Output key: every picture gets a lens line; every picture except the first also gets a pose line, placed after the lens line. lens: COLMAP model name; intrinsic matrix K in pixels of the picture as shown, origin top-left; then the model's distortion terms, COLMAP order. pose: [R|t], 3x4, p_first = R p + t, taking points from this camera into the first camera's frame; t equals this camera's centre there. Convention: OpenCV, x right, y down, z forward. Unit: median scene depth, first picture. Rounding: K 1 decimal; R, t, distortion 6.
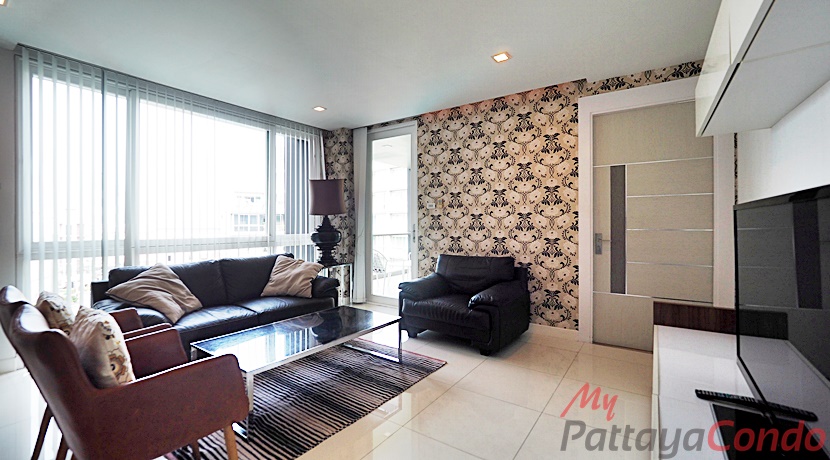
lens RADIAL K [[352.5, 0, 392.9], [0, 352.5, 229.8], [0, 0, 1]] dist [-0.011204, 0.000903]
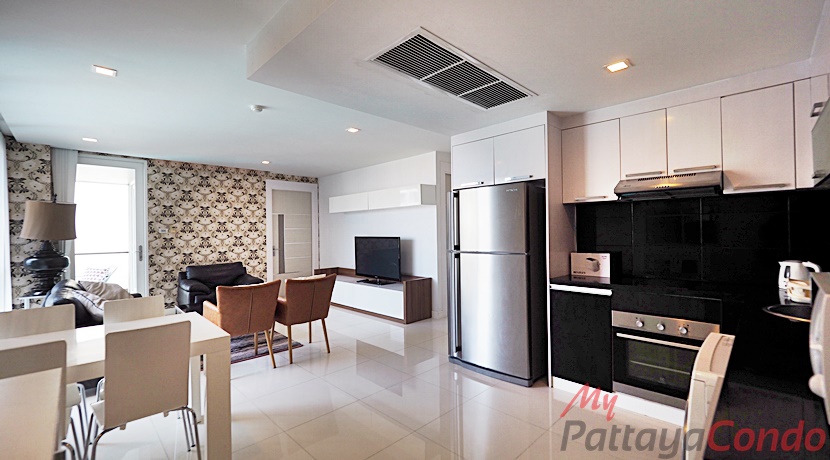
lens RADIAL K [[352.5, 0, 416.3], [0, 352.5, 230.1], [0, 0, 1]] dist [-0.011204, 0.000903]
pose [[0.143533, 0.002669, 0.989642, -1.171651], [0.029346, 0.999545, -0.006951, -0.039010], [-0.989210, 0.030040, 0.143389, -0.114873]]
